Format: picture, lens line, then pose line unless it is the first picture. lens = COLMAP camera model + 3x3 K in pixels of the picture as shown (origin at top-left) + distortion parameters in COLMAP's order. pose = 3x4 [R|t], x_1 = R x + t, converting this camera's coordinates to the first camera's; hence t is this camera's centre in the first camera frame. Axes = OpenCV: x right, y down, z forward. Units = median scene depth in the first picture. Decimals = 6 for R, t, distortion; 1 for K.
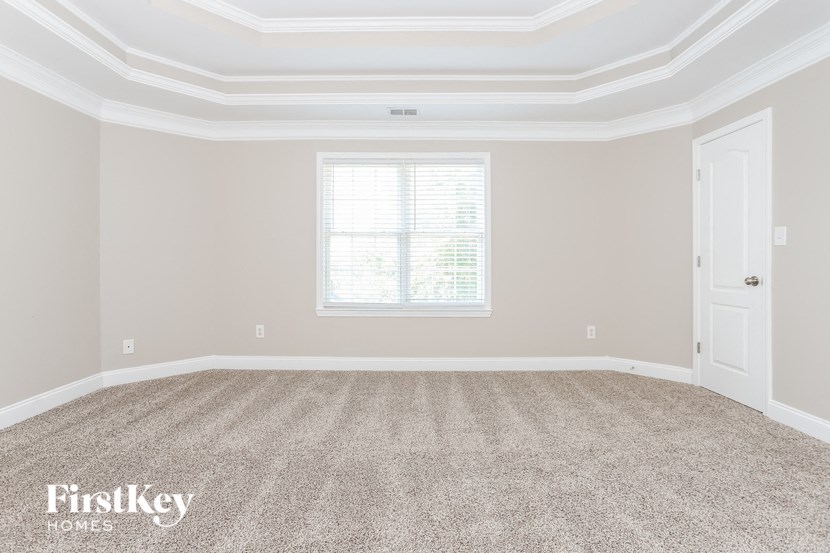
lens RADIAL K [[409.2, 0, 415.5], [0, 409.2, 268.6], [0, 0, 1]] dist [-0.020069, 0.004506]
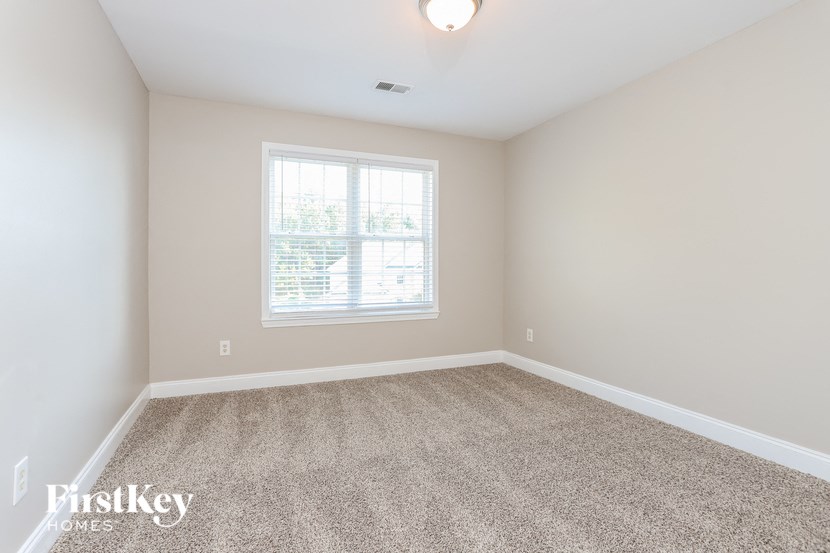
lens RADIAL K [[436.4, 0, 396.9], [0, 436.4, 279.6], [0, 0, 1]] dist [-0.000153, -0.000019]
pose [[0.921140, -0.015861, 0.388908, -0.342199], [0.008775, 0.999762, 0.019992, -0.004182], [-0.389132, -0.015003, 0.921060, 0.013283]]
